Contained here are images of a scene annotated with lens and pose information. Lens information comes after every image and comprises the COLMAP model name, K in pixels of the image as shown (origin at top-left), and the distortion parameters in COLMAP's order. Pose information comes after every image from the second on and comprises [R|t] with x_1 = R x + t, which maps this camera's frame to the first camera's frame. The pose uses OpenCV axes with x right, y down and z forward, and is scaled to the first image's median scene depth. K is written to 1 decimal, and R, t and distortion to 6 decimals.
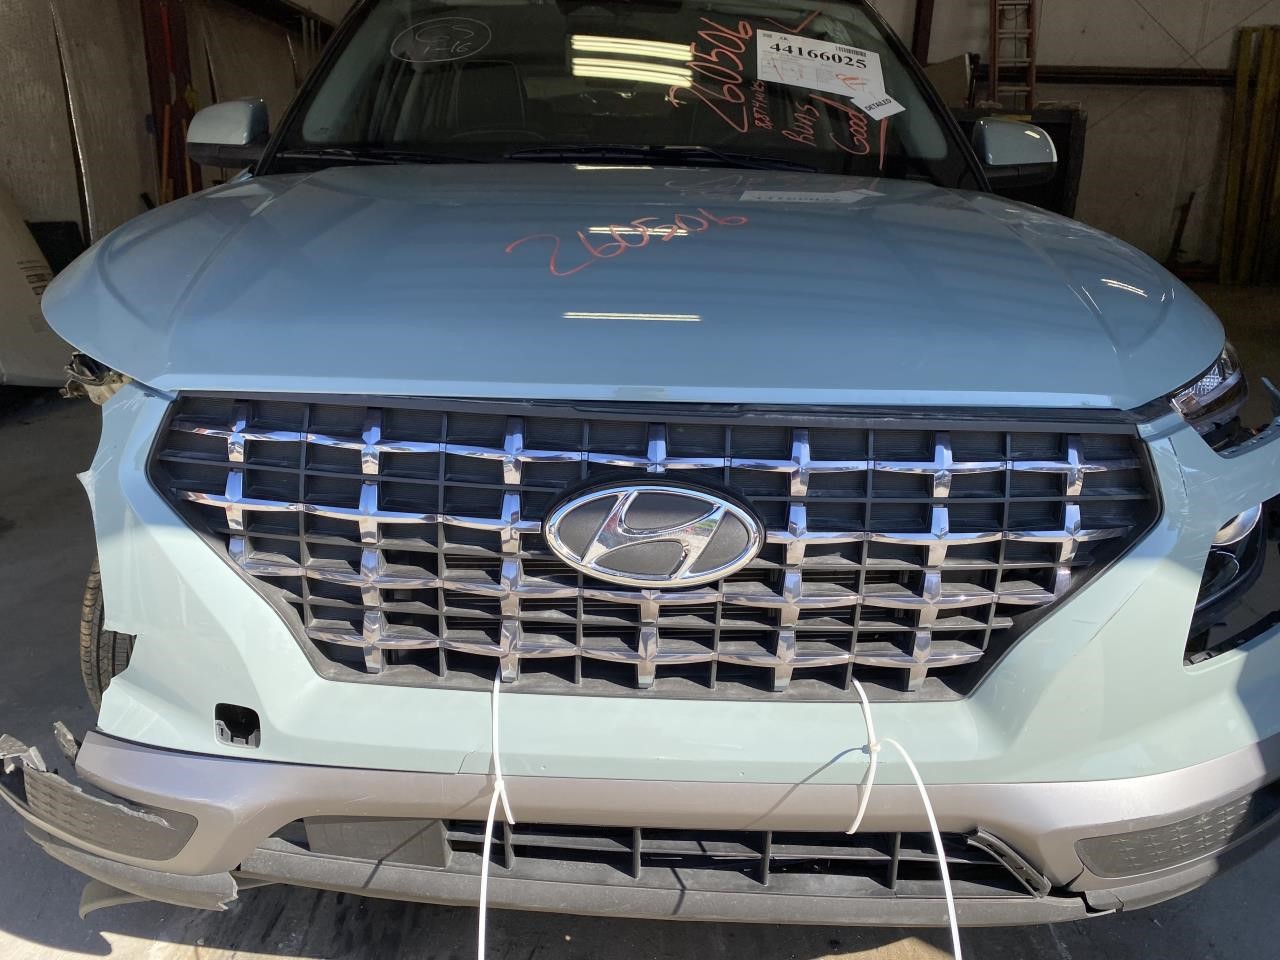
lens RADIAL K [[979.3, 0, 631.7], [0, 979.3, 478.6], [0, 0, 1]] dist [0.004213, -0.000131]
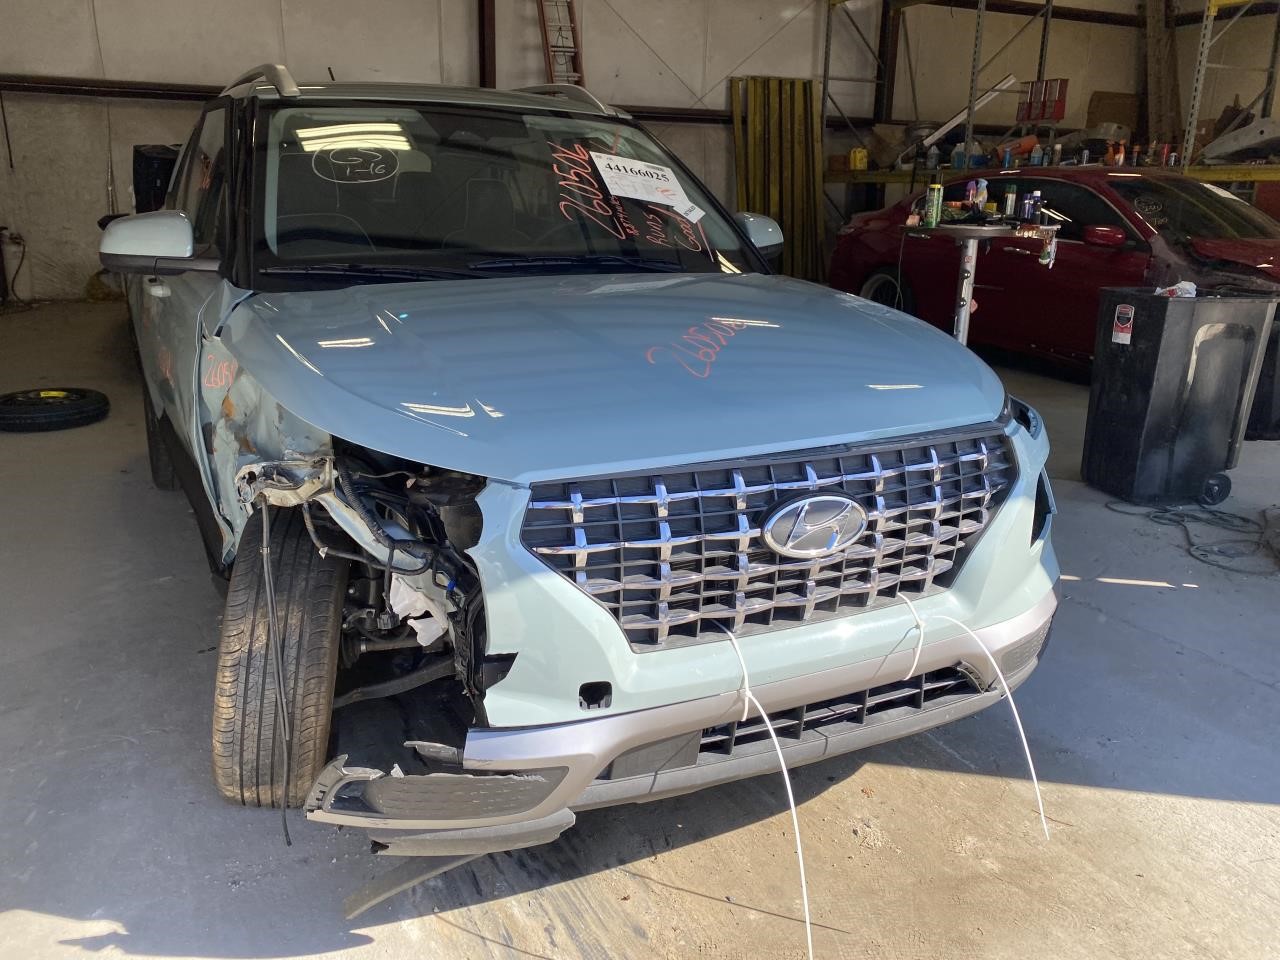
lens RADIAL K [[978.6, 0, 639.1], [0, 978.6, 461.6], [0, 0, 1]] dist [-0.006561, -0.000792]
pose [[0.893499, -0.131993, 0.429229, -0.930787], [0.142679, 0.989742, 0.007351, -0.105888], [-0.425797, 0.054674, 0.903166, -0.404005]]
